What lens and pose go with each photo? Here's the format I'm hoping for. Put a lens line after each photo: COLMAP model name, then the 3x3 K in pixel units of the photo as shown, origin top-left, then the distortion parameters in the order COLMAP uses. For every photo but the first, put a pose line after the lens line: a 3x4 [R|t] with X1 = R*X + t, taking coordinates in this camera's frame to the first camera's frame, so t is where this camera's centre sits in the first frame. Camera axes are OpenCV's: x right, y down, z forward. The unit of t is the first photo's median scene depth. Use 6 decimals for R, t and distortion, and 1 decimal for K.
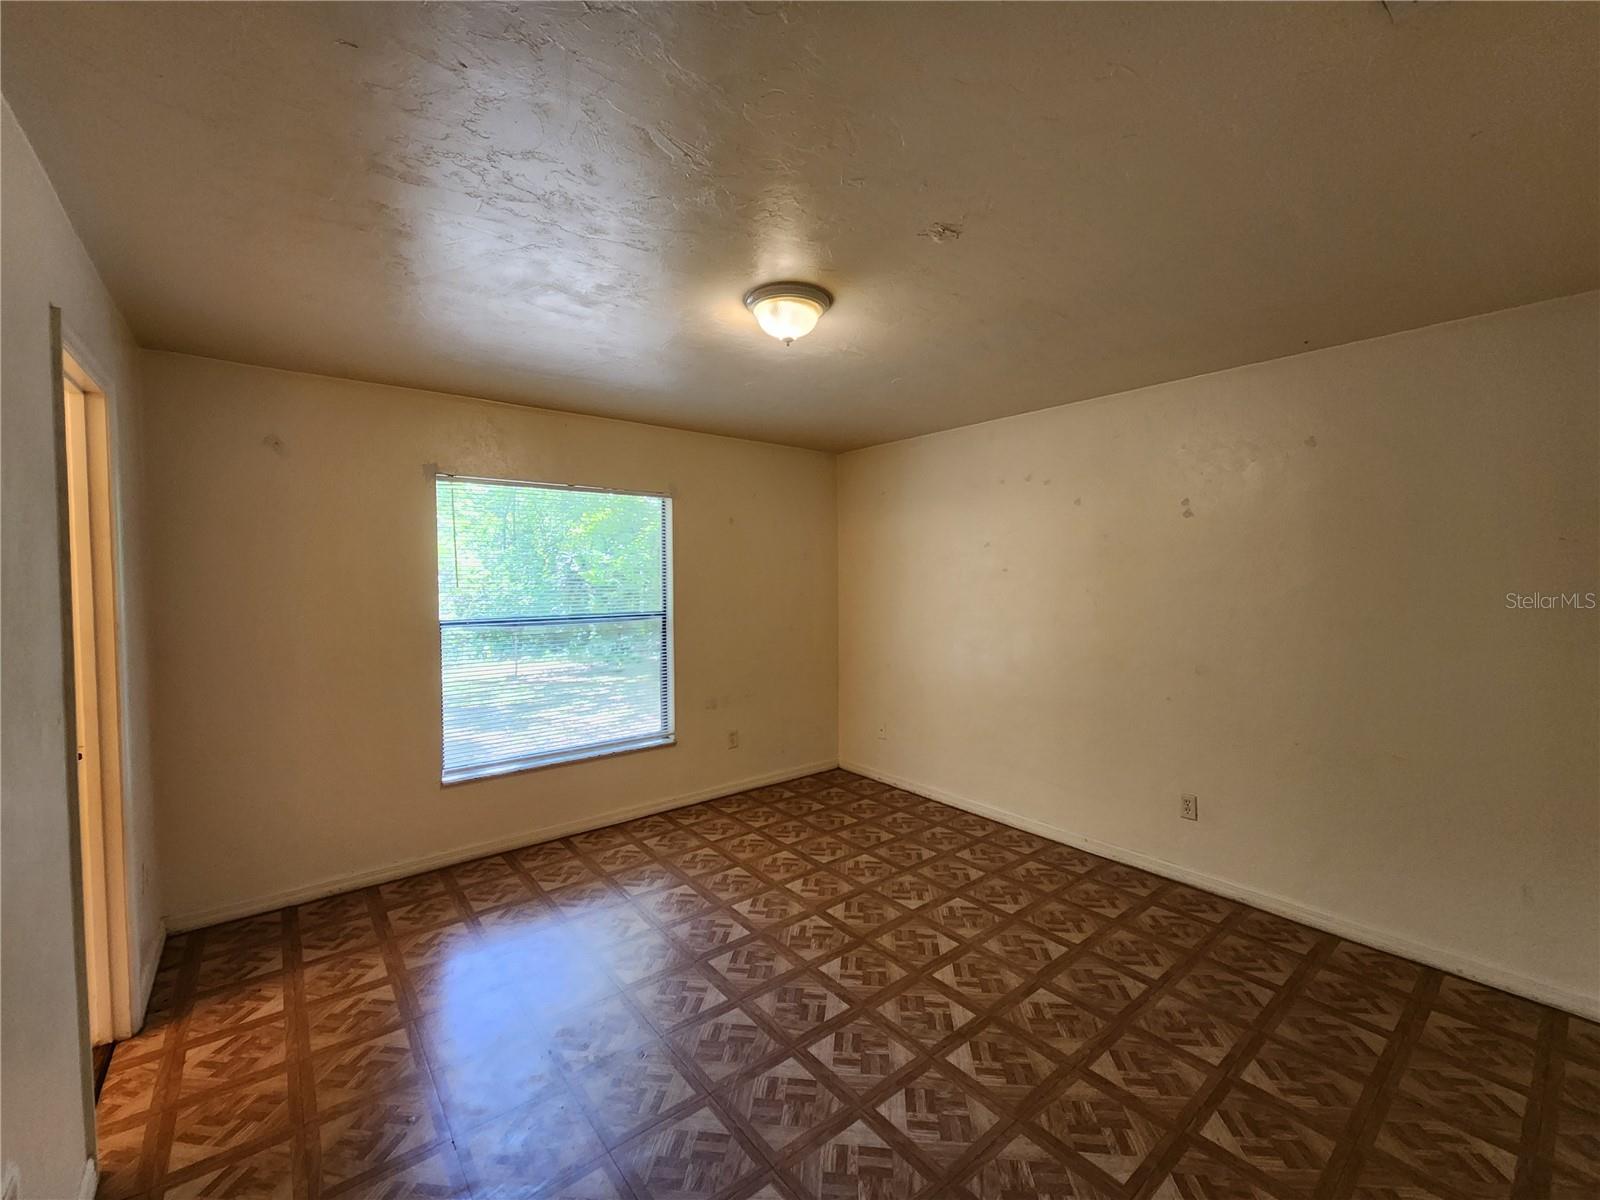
lens RADIAL K [[658.2, 0, 801.9], [0, 658.2, 600.6], [0, 0, 1]] dist [0.003441, -0.002819]
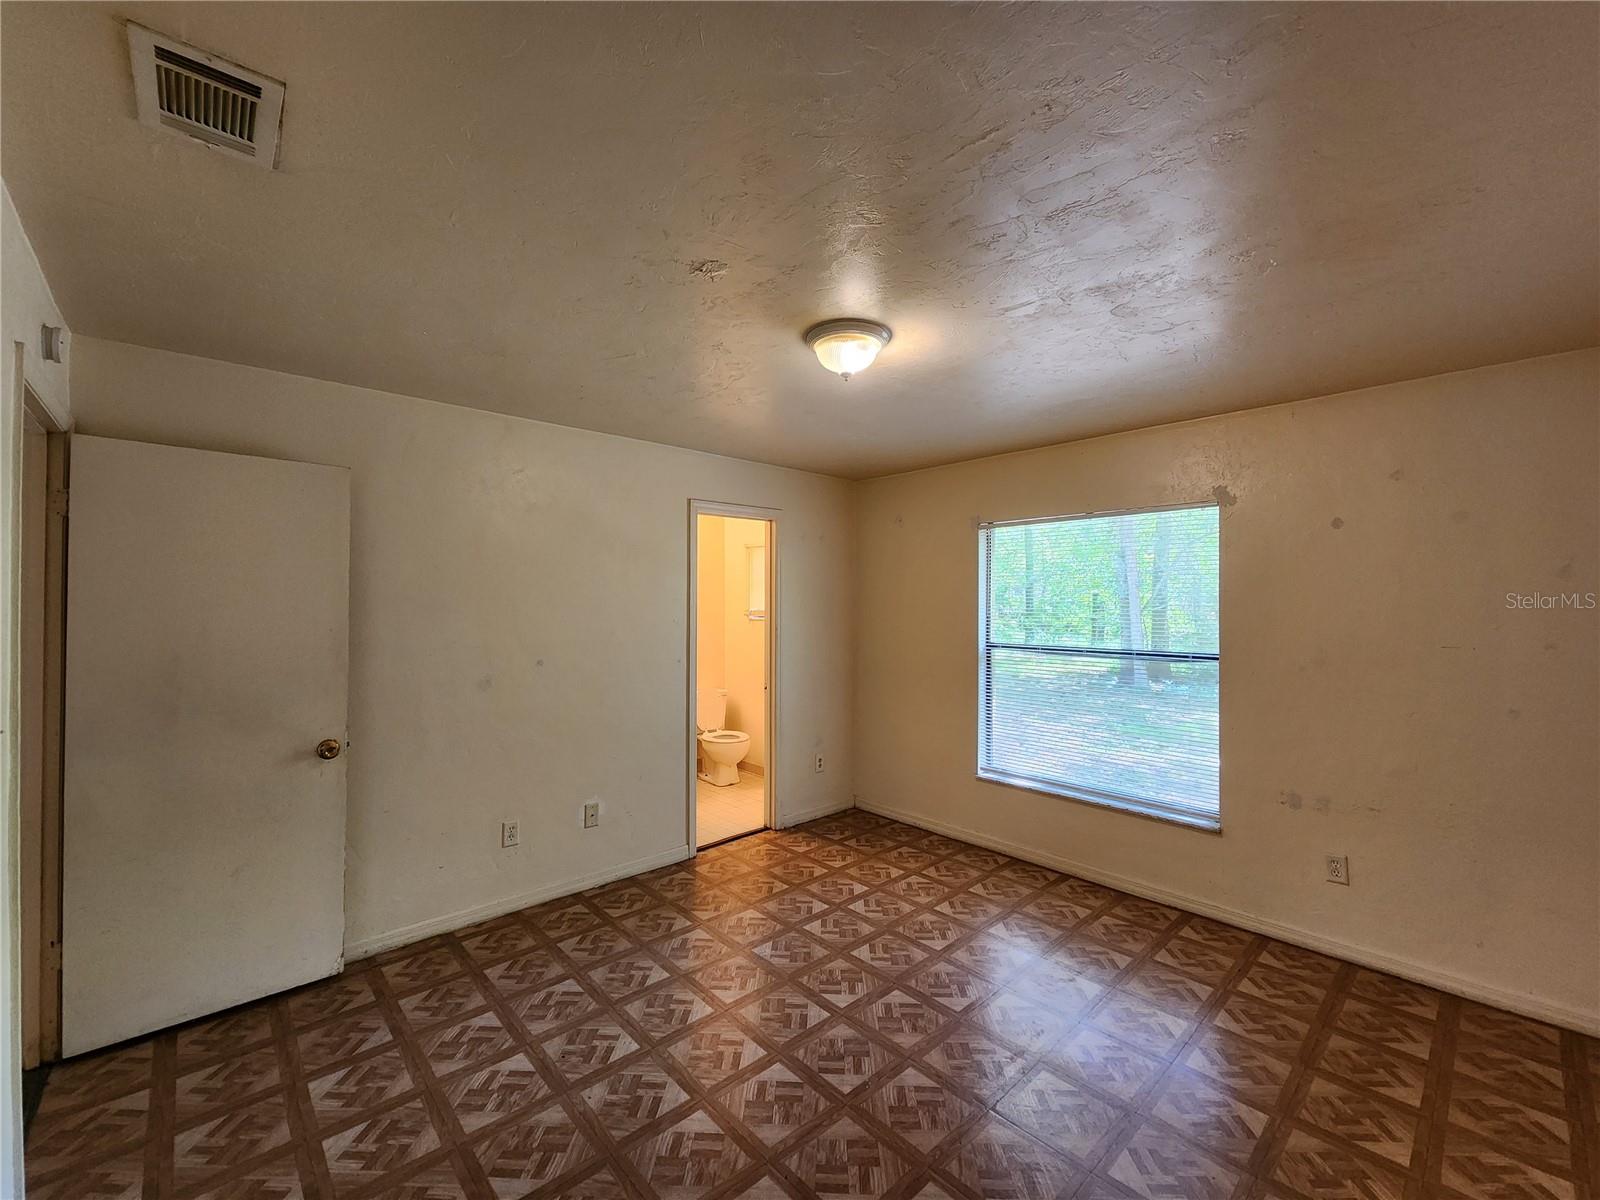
lens RADIAL K [[658.2, 0, 801.9], [0, 658.2, 600.6], [0, 0, 1]] dist [0.003441, -0.002819]
pose [[0.063555, -0.001527, -0.997977, 0.798639], [-0.043315, 0.999052, -0.004287, -0.034186], [0.997038, 0.043500, 0.063429, 0.715215]]
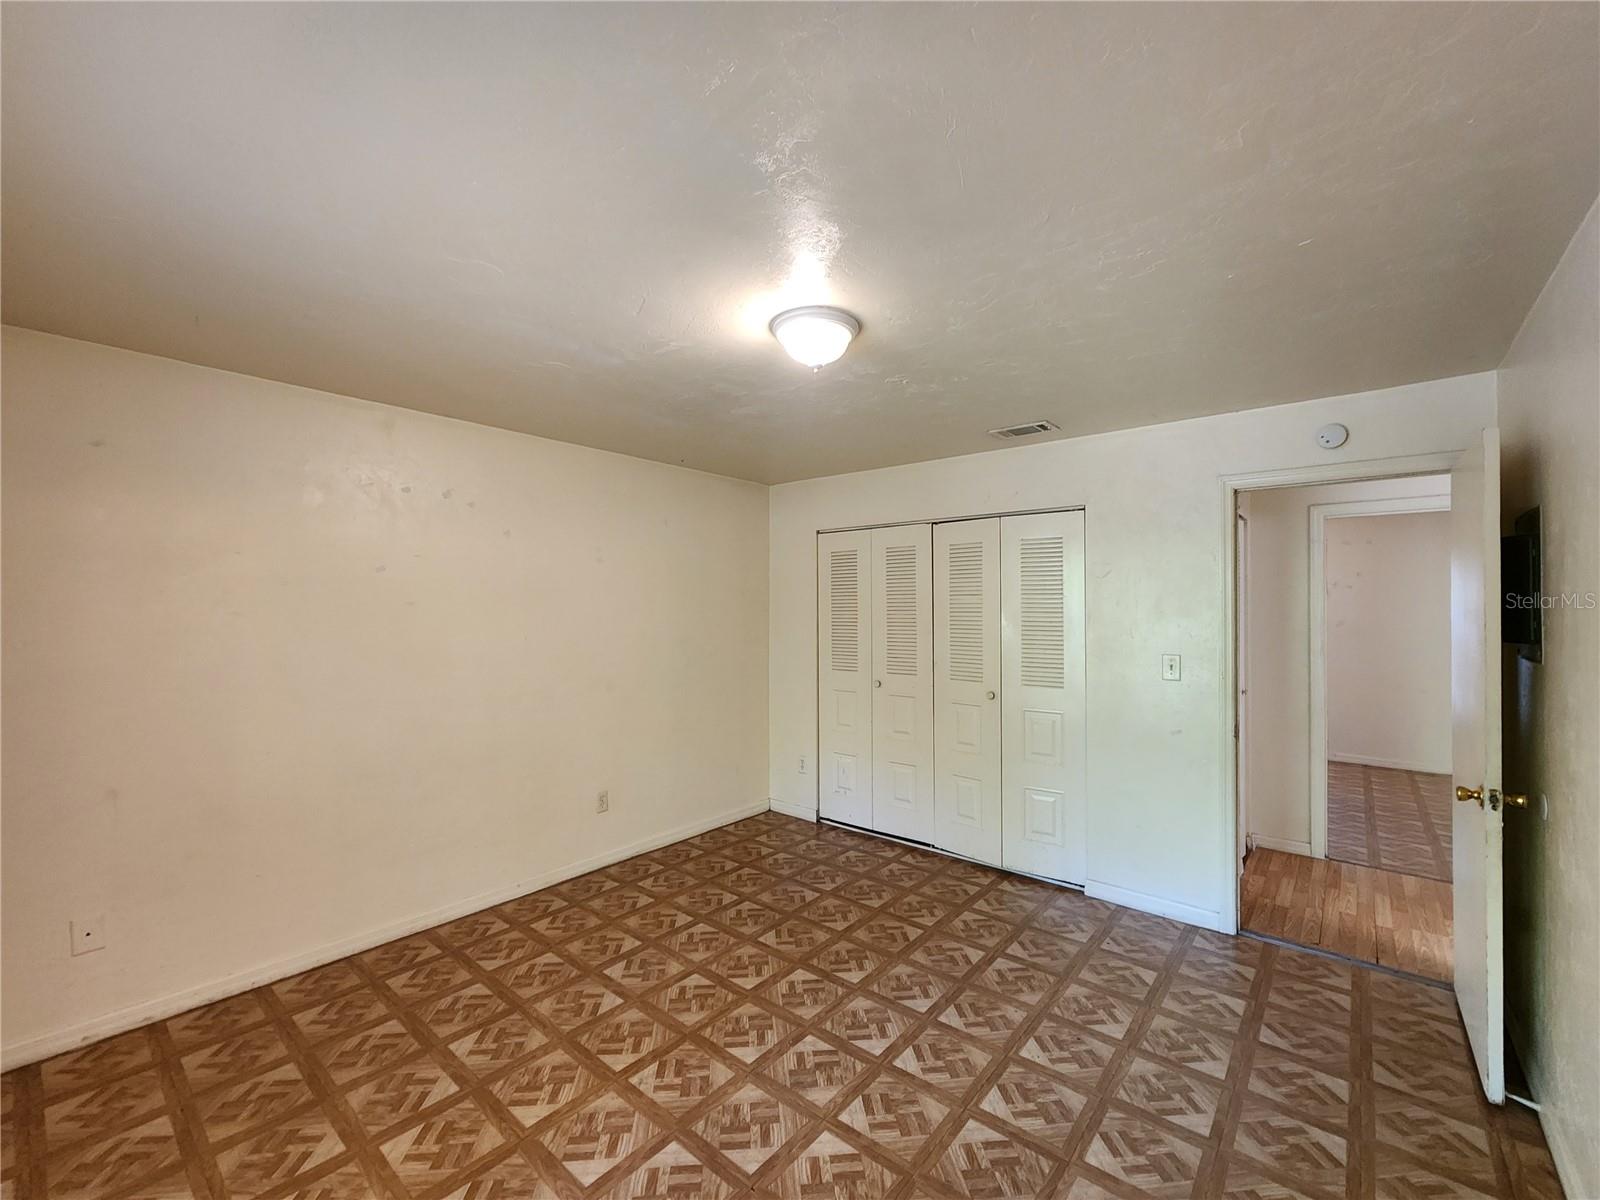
lens RADIAL K [[658.2, 0, 801.9], [0, 658.2, 600.6], [0, 0, 1]] dist [0.003441, -0.002819]
pose [[-0.191110, 0.014397, 0.981463, -0.779674], [0.039592, 0.999192, -0.006947, -0.039377], [-0.980770, 0.037531, -0.191526, 0.987005]]
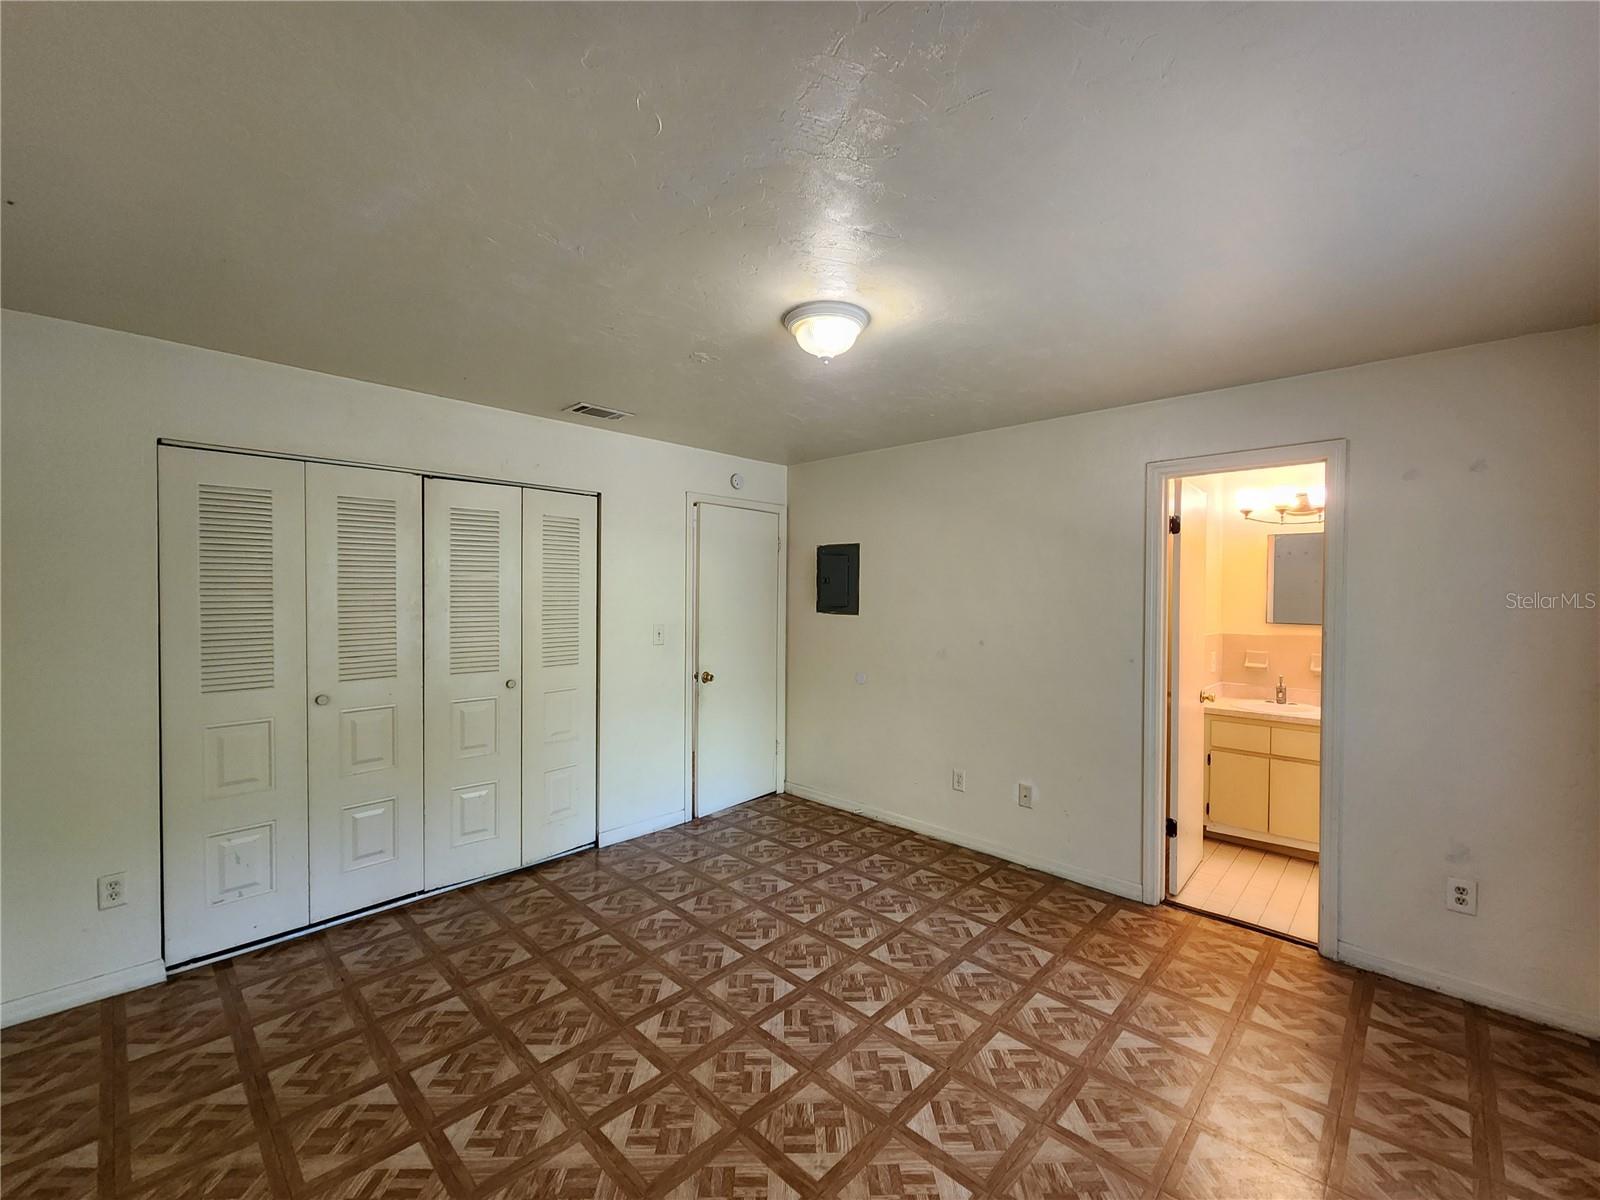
lens RADIAL K [[658.2, 0, 801.9], [0, 658.2, 600.6], [0, 0, 1]] dist [0.003441, -0.002819]
pose [[-0.991998, -0.002833, -0.126220, 0.114771], [-0.010020, 0.998361, 0.056339, -0.067444], [0.125854, 0.057153, -0.990401, 1.633382]]
